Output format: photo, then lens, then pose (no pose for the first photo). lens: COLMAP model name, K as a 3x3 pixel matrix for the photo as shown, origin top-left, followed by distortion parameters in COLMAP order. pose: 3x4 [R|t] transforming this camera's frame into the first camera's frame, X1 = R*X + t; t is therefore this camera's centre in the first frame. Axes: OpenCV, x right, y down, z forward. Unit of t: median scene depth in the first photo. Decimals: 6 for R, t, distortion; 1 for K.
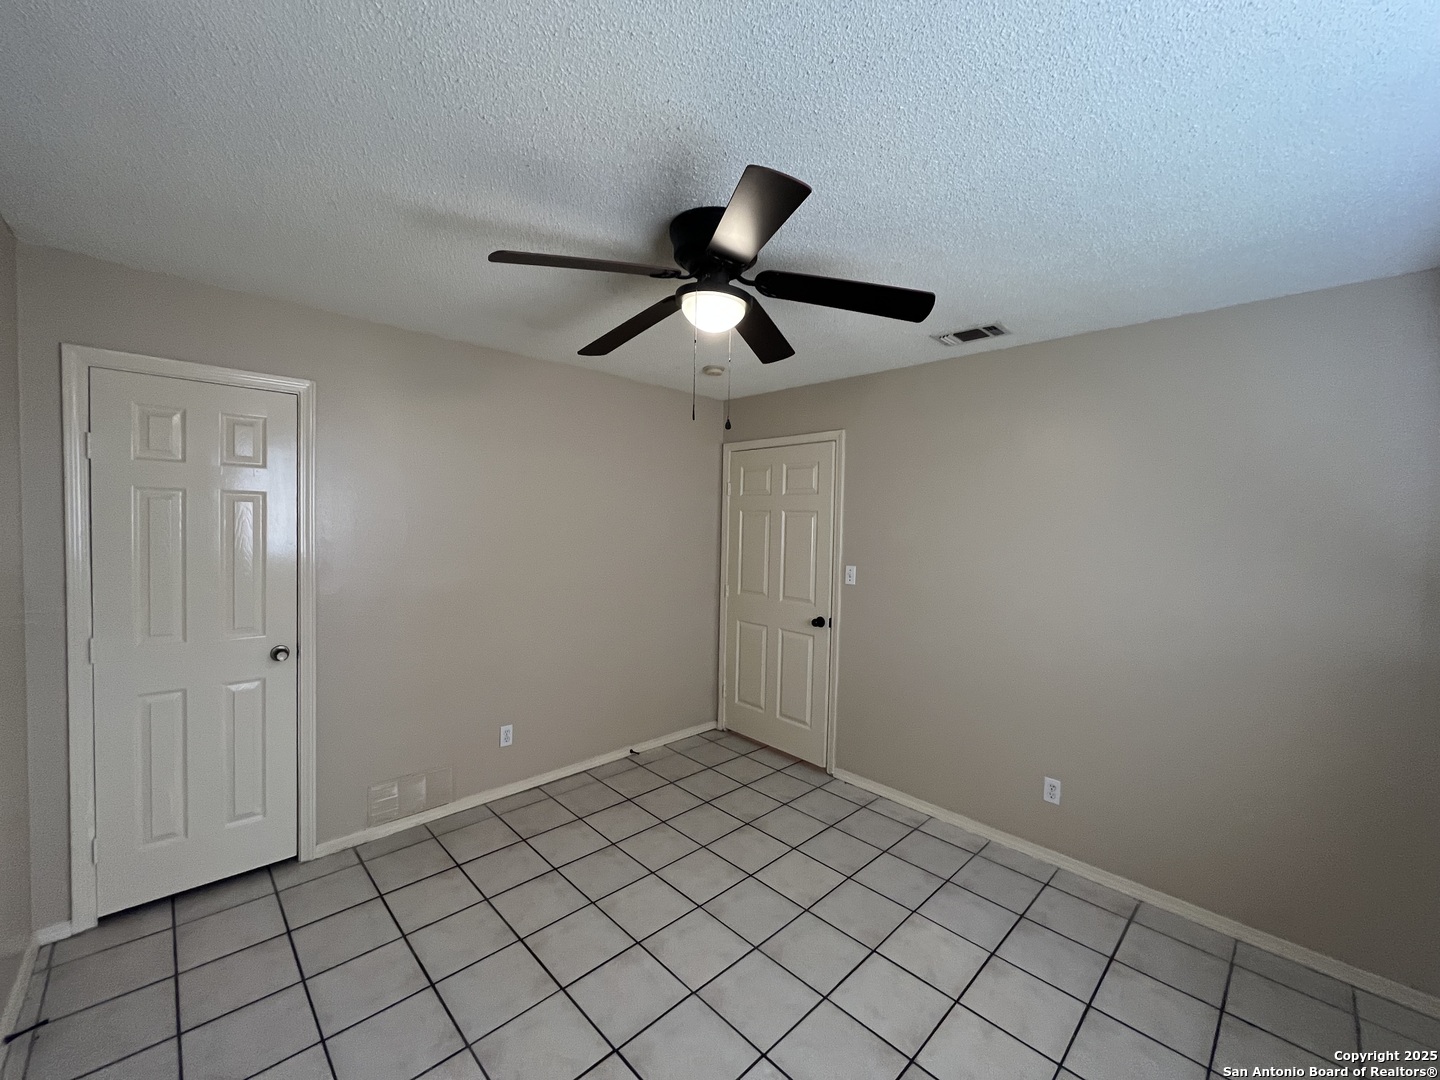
lens RADIAL K [[579.6, 0, 724.6], [0, 579.6, 543.8], [0, 0, 1]] dist [-0.001540, -0.000442]
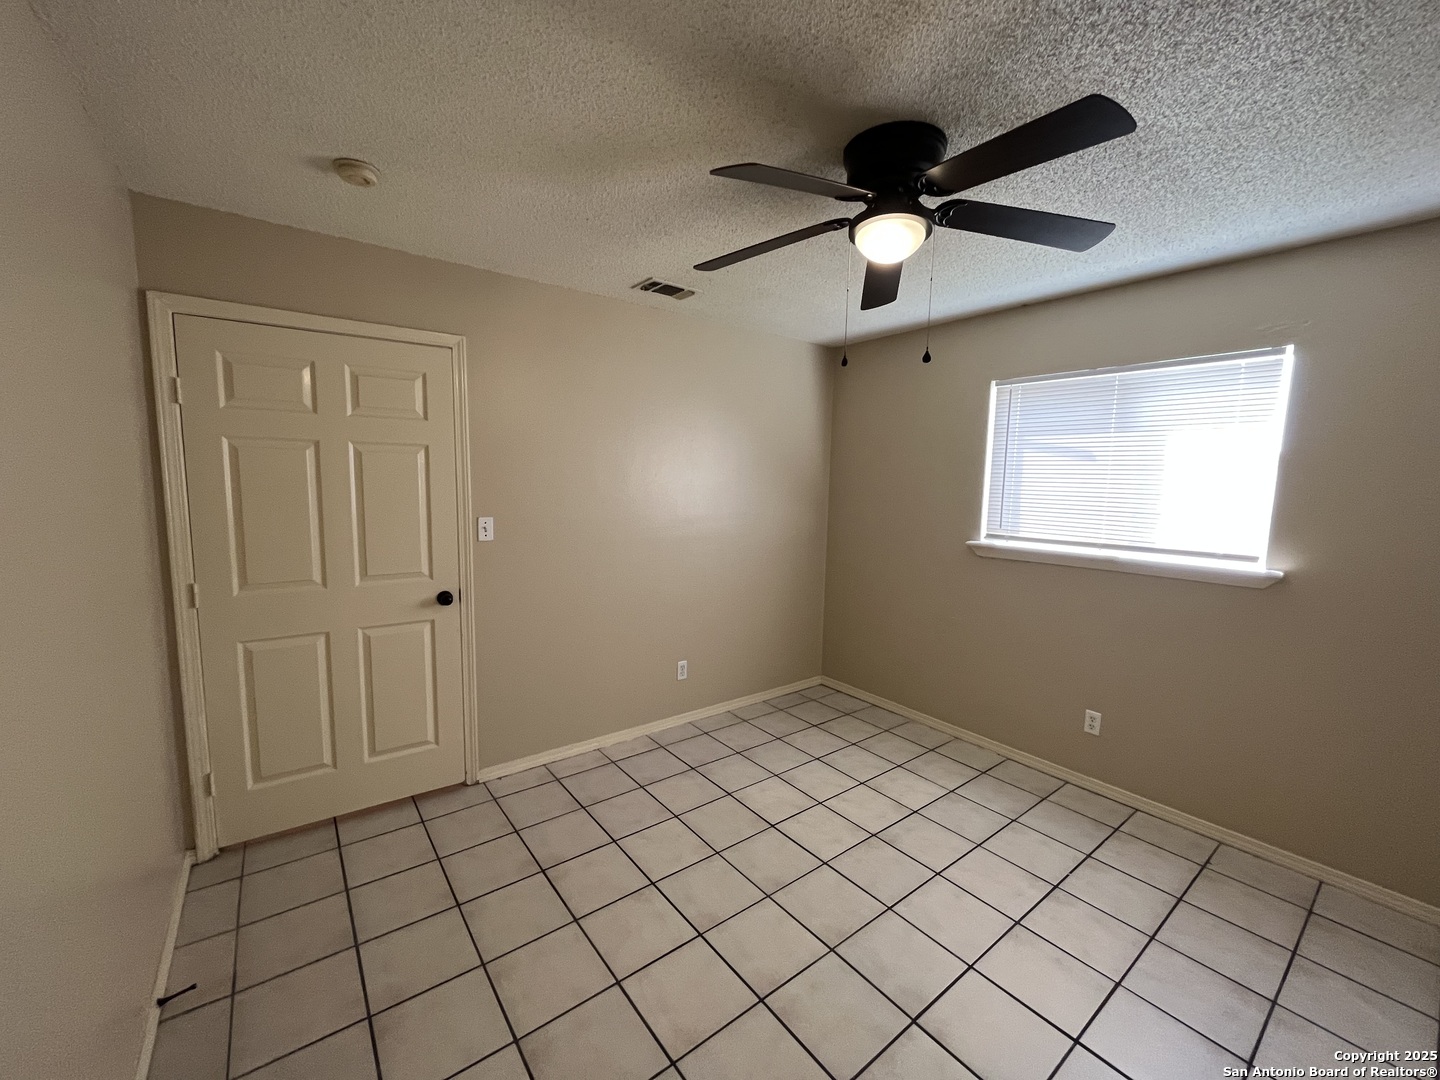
lens RADIAL K [[579.6, 0, 723.3], [0, 579.6, 534.6], [0, 0, 1]] dist [-0.001540, -0.000442]
pose [[0.122449, -0.125473, 0.984511, -0.523858], [0.023531, 0.992064, 0.123509, -0.028274], [-0.992196, 0.008043, 0.124430, 0.577096]]
